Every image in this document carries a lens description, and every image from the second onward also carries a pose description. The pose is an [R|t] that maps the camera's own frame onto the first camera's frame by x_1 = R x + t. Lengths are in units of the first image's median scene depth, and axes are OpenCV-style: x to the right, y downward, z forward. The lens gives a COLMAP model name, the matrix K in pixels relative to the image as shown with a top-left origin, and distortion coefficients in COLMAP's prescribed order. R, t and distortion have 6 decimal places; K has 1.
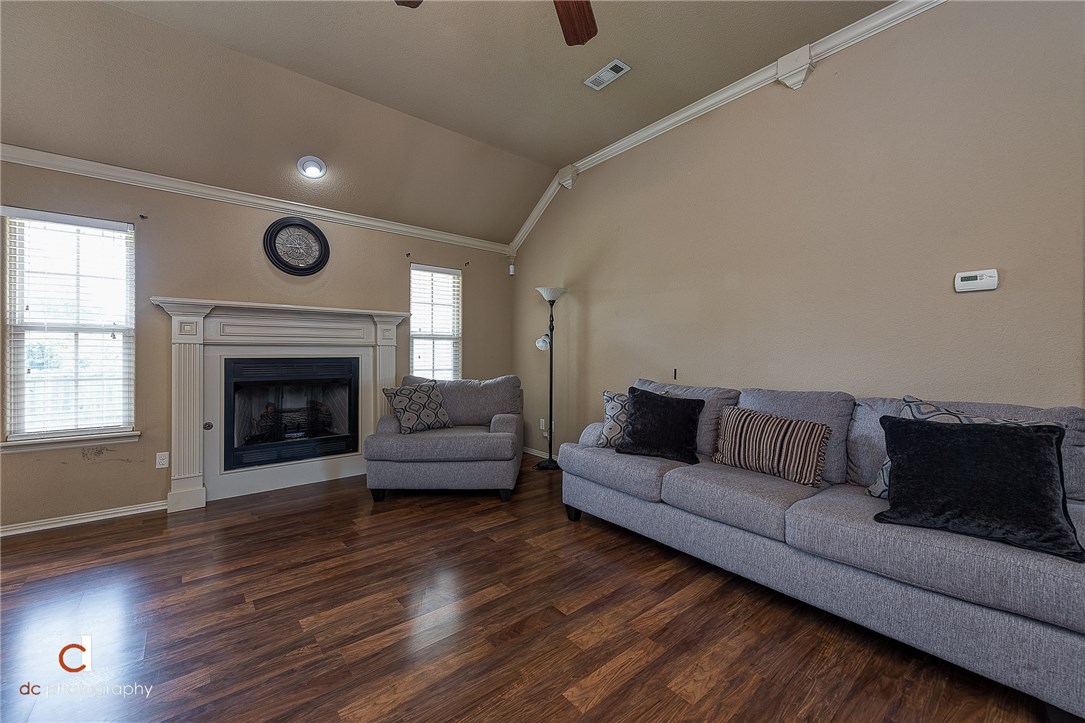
lens RADIAL K [[426.0, 0, 546.2], [0, 426.0, 354.7], [0, 0, 1]] dist [0.005719, -0.001439]
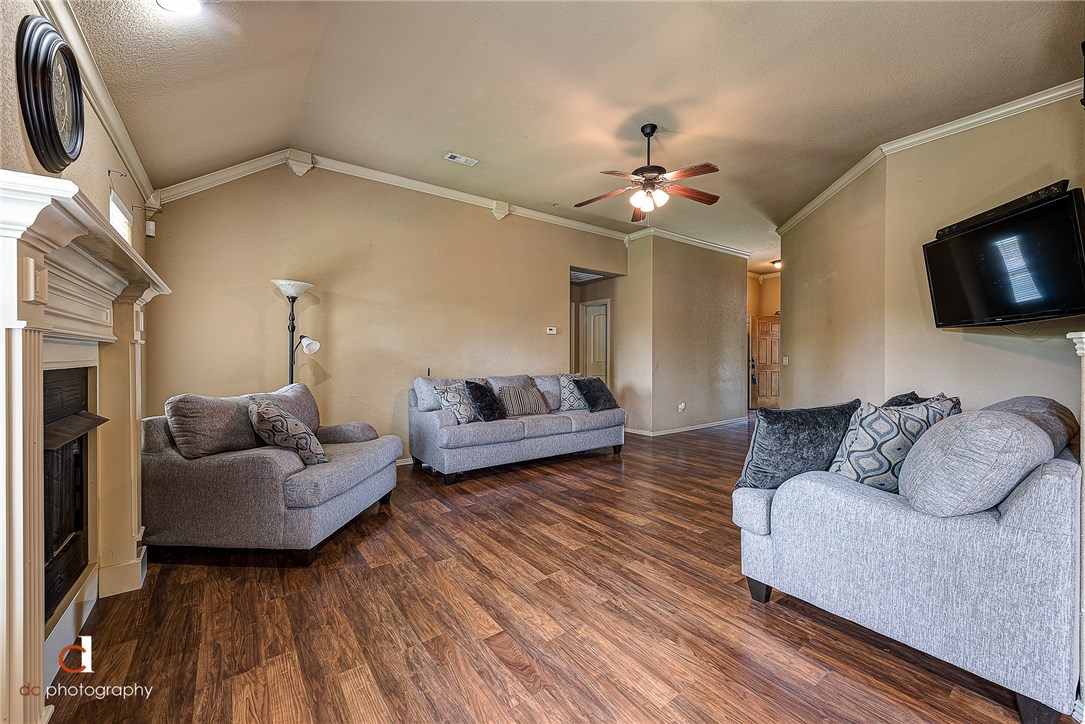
lens RADIAL K [[426.0, 0, 545.6], [0, 426.0, 359.9], [0, 0, 1]] dist [0.005719, -0.001439]
pose [[0.056565, -0.006357, 0.998379, -1.159608], [0.005422, 0.999967, 0.006060, -0.000709], [-0.998384, 0.005070, 0.056598, 0.599588]]
